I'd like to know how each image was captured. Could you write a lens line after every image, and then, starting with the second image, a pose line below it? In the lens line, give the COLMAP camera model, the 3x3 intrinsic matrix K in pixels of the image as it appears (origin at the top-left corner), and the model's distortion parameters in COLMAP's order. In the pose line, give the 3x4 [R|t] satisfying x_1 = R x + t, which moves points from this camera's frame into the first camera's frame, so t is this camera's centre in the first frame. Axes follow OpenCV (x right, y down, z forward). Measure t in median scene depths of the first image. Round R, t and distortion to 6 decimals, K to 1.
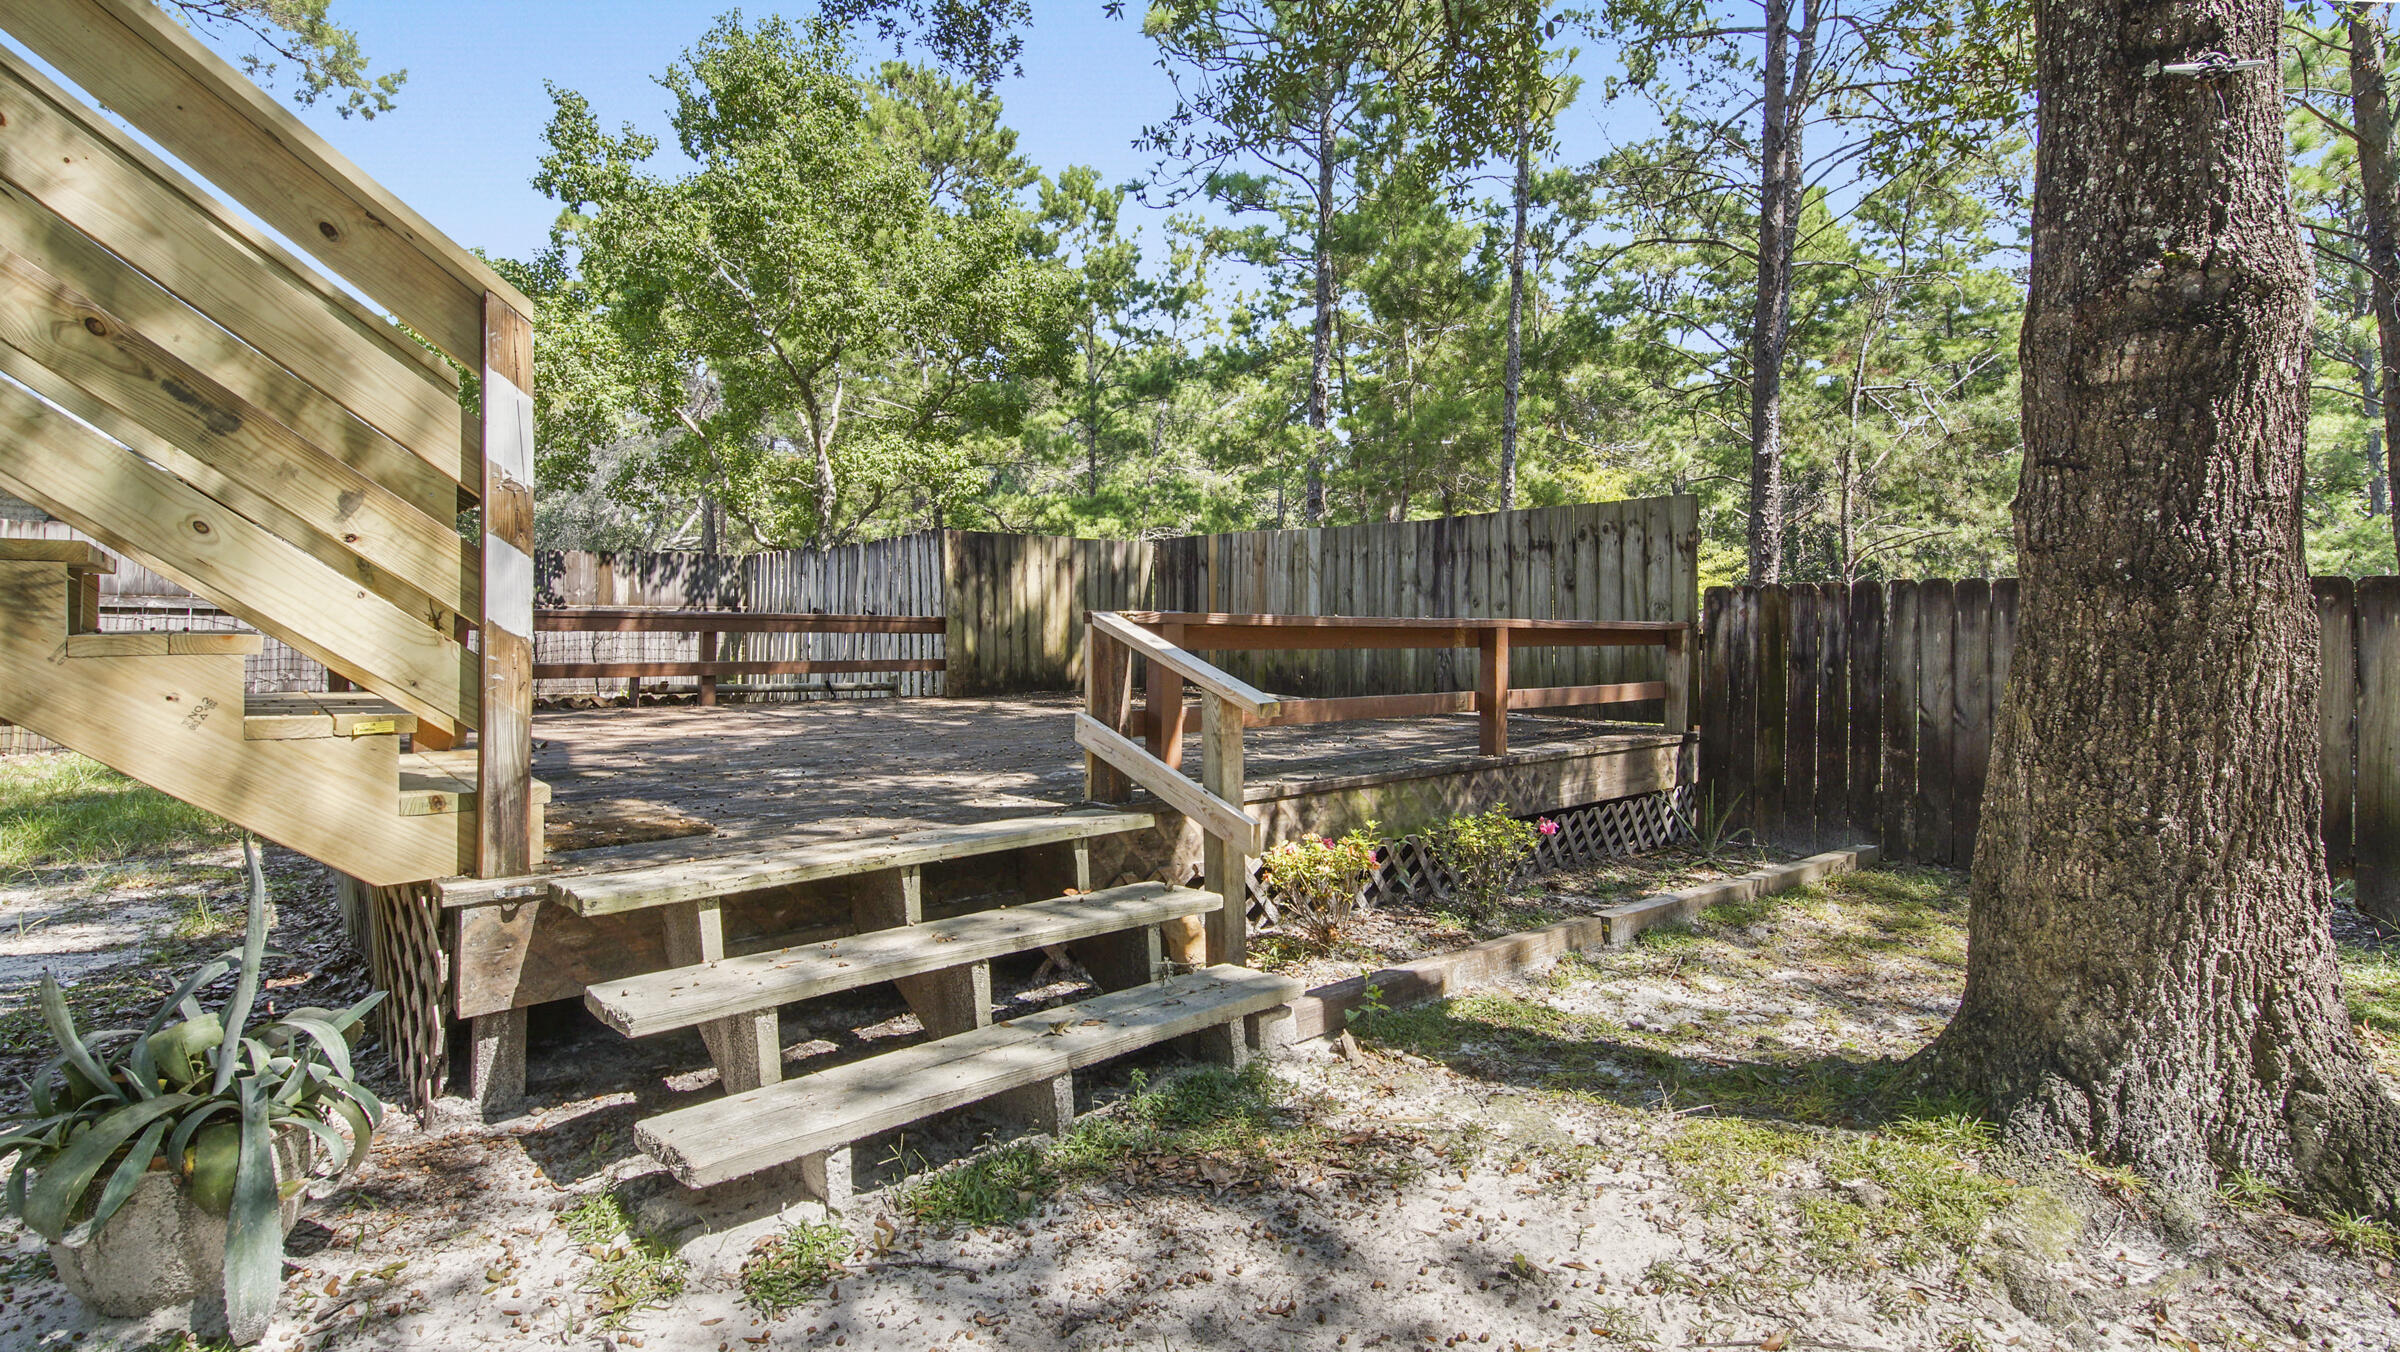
lens RADIAL K [[1126.1, 0, 1180.3], [0, 1126.1, 607.2], [0, 0, 1]] dist [0.015114, -0.001548]
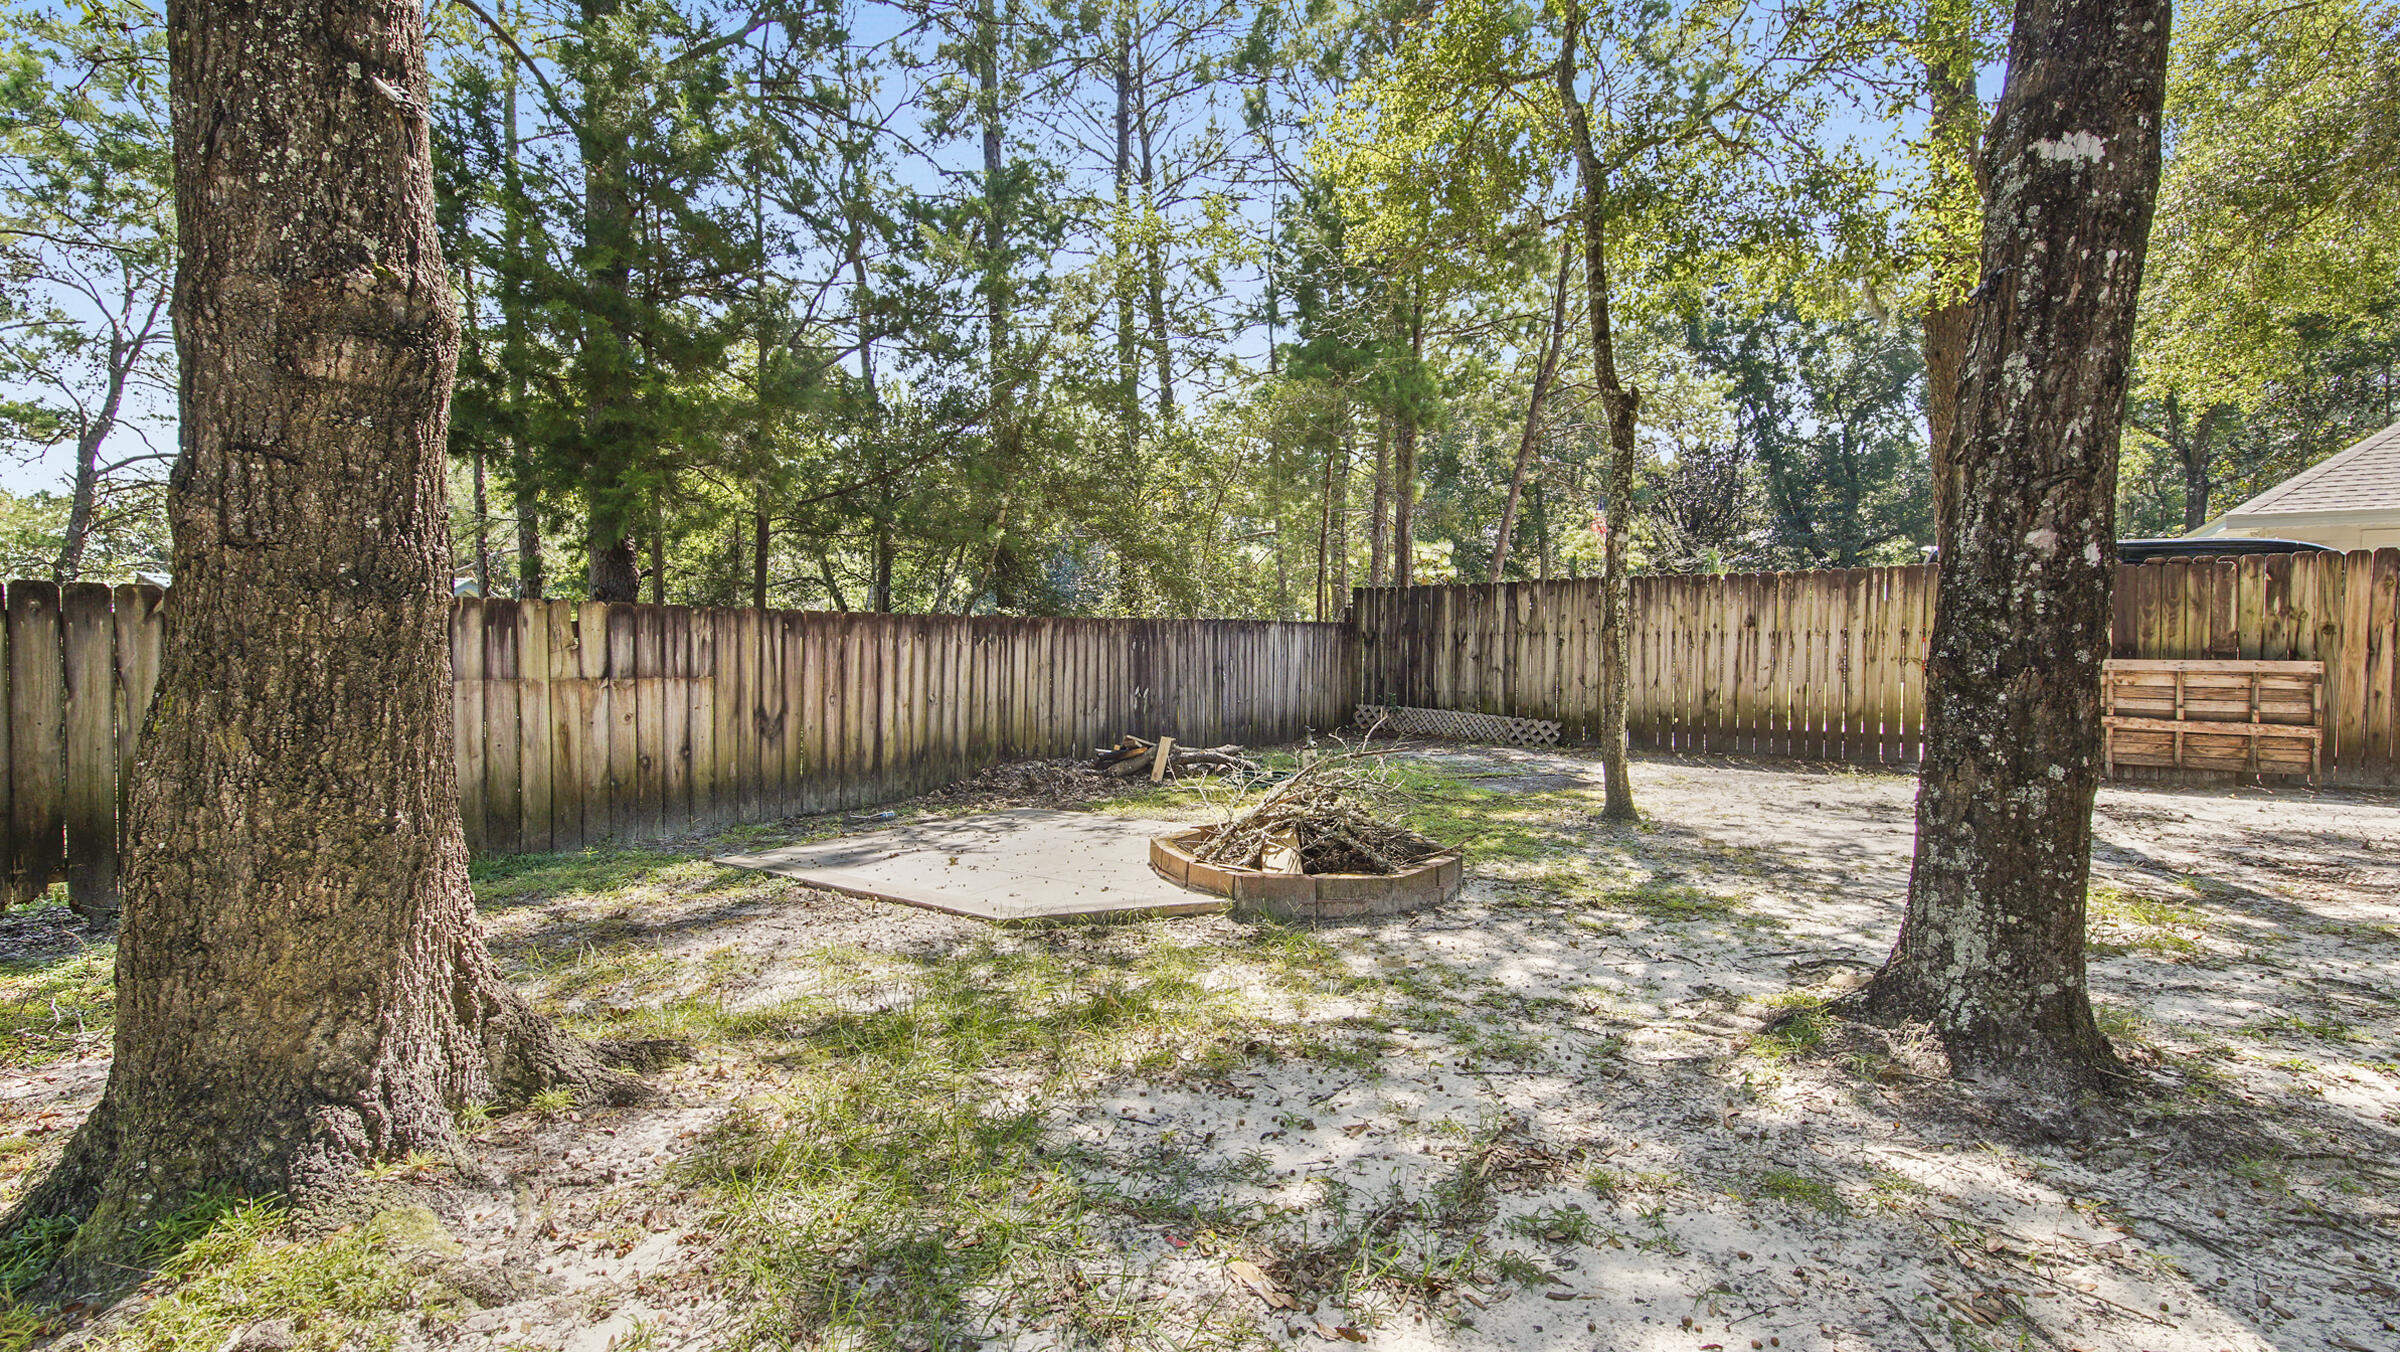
lens RADIAL K [[1047.0, 0, 1201.4], [0, 1047.0, 684.2], [0, 0, 1]] dist [0.015052, -0.005237]
pose [[-0.253729, -0.044811, 0.966237, -0.057493], [-0.018978, 0.998965, 0.041346, 0.002340], [-0.967089, -0.007846, -0.254317, 0.119314]]
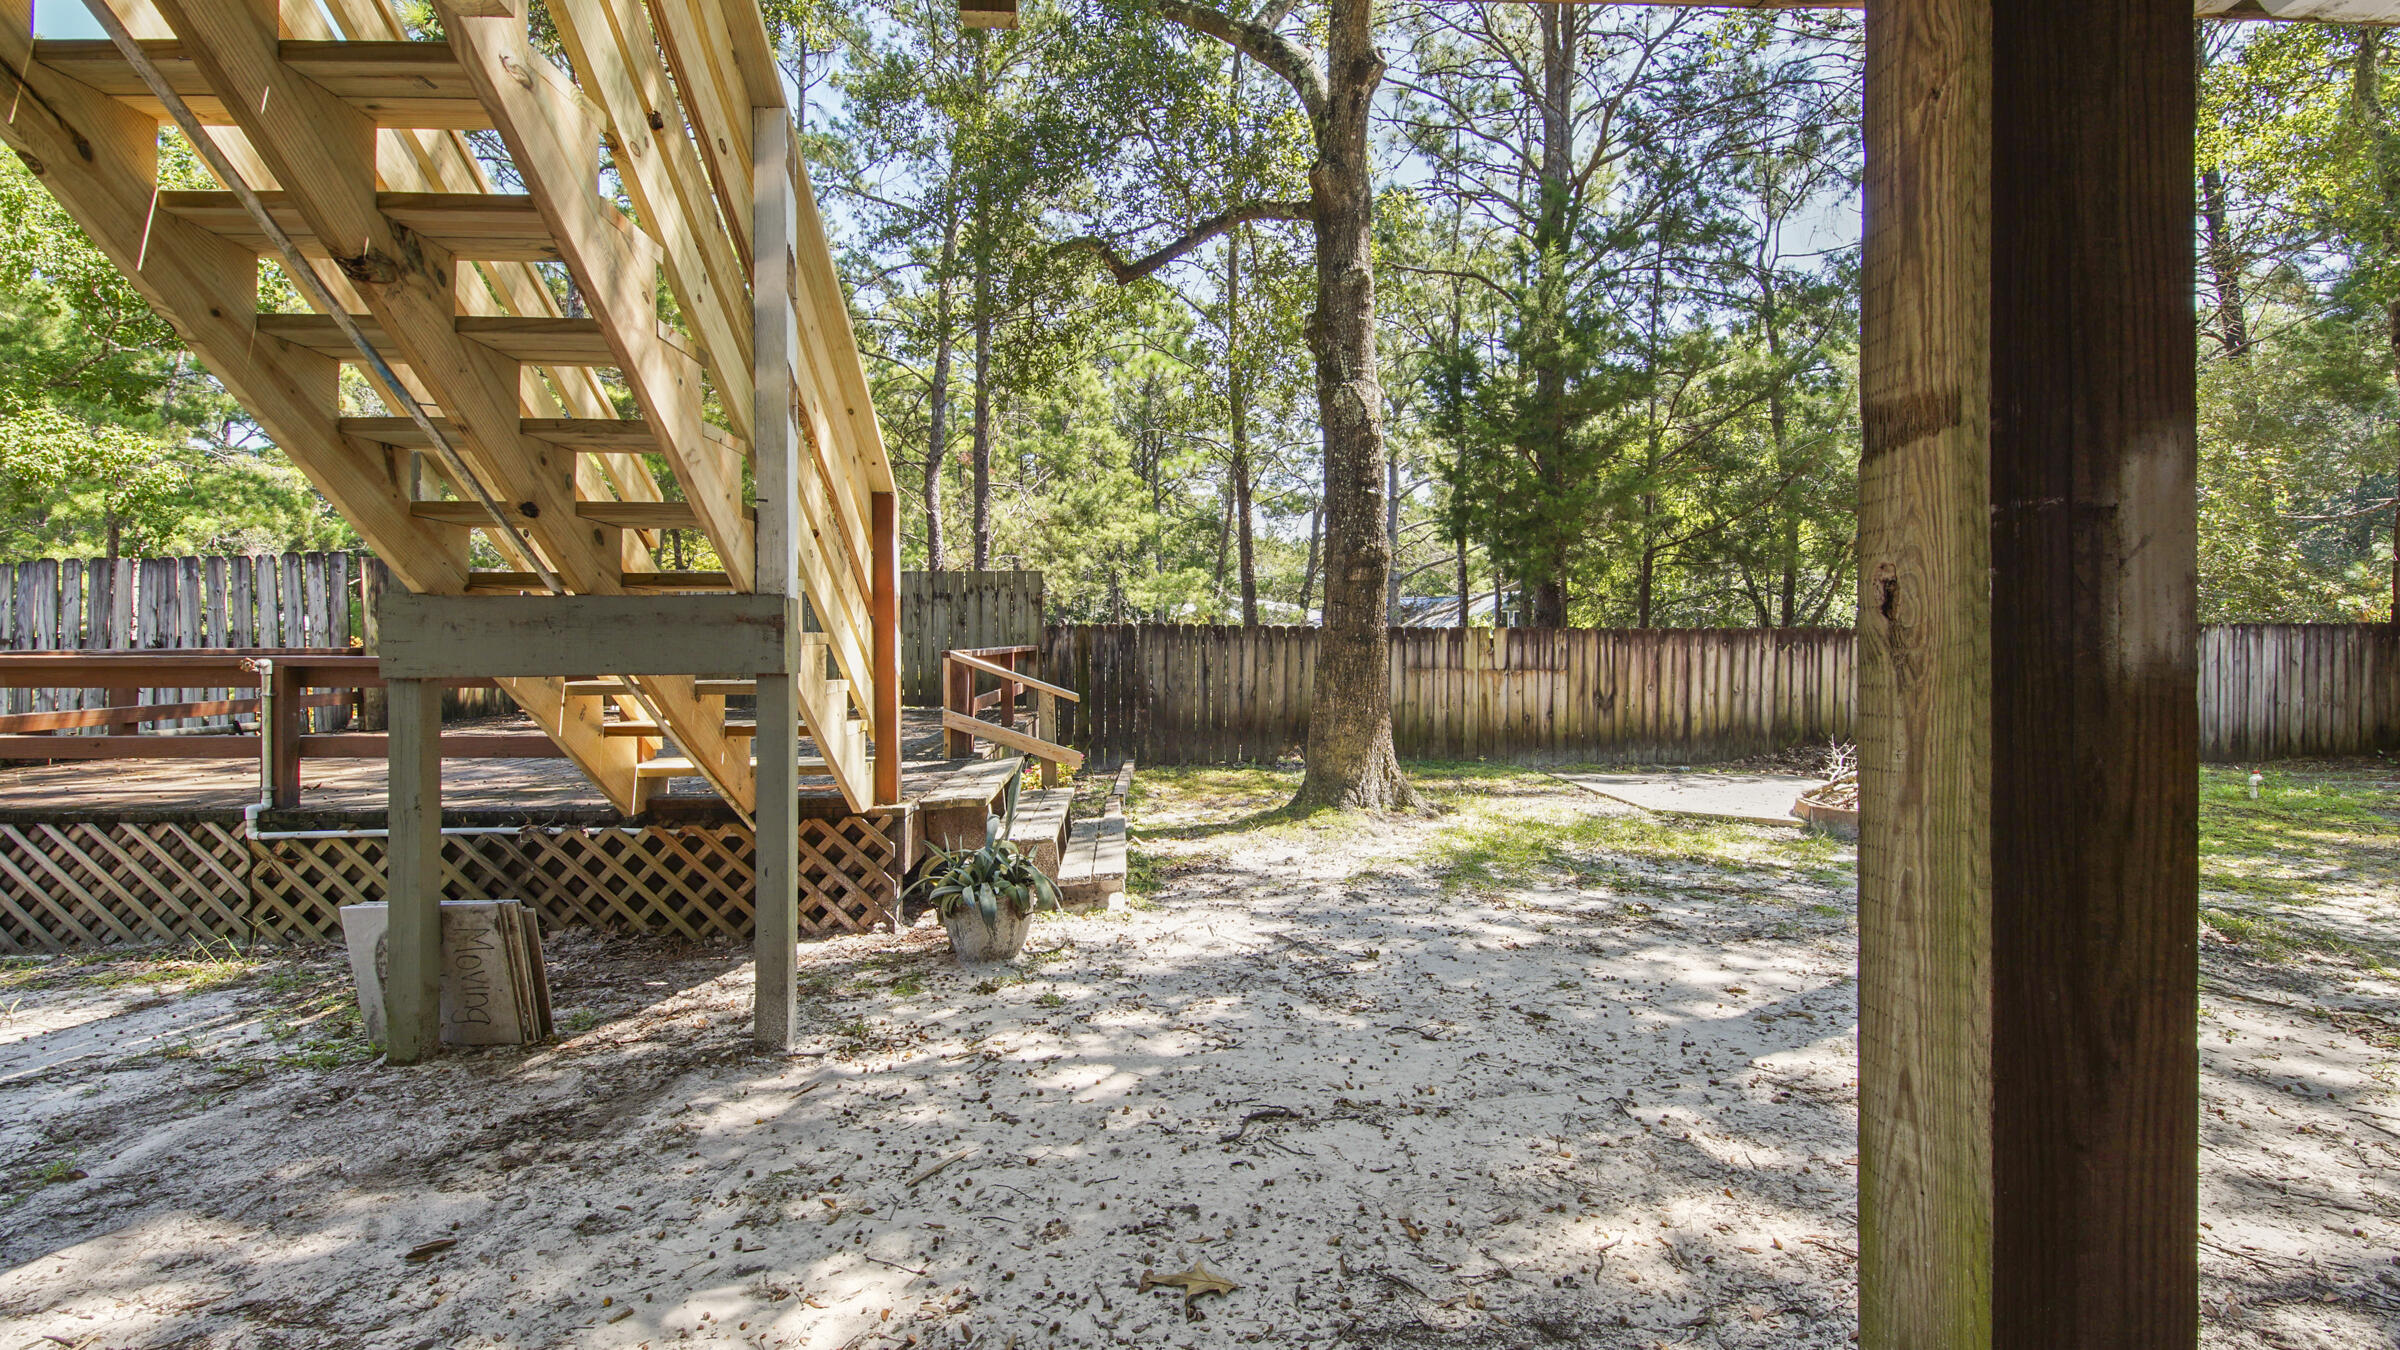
lens RADIAL K [[1069.8, 0, 1188.4], [0, 1069.8, 642.2], [0, 0, 1]] dist [0.024369, -0.012529]
pose [[0.622910, -0.011486, 0.782209, -0.452177], [-0.008184, 0.999742, 0.021197, -0.018263], [-0.782250, -0.019605, 0.622655, -0.132944]]
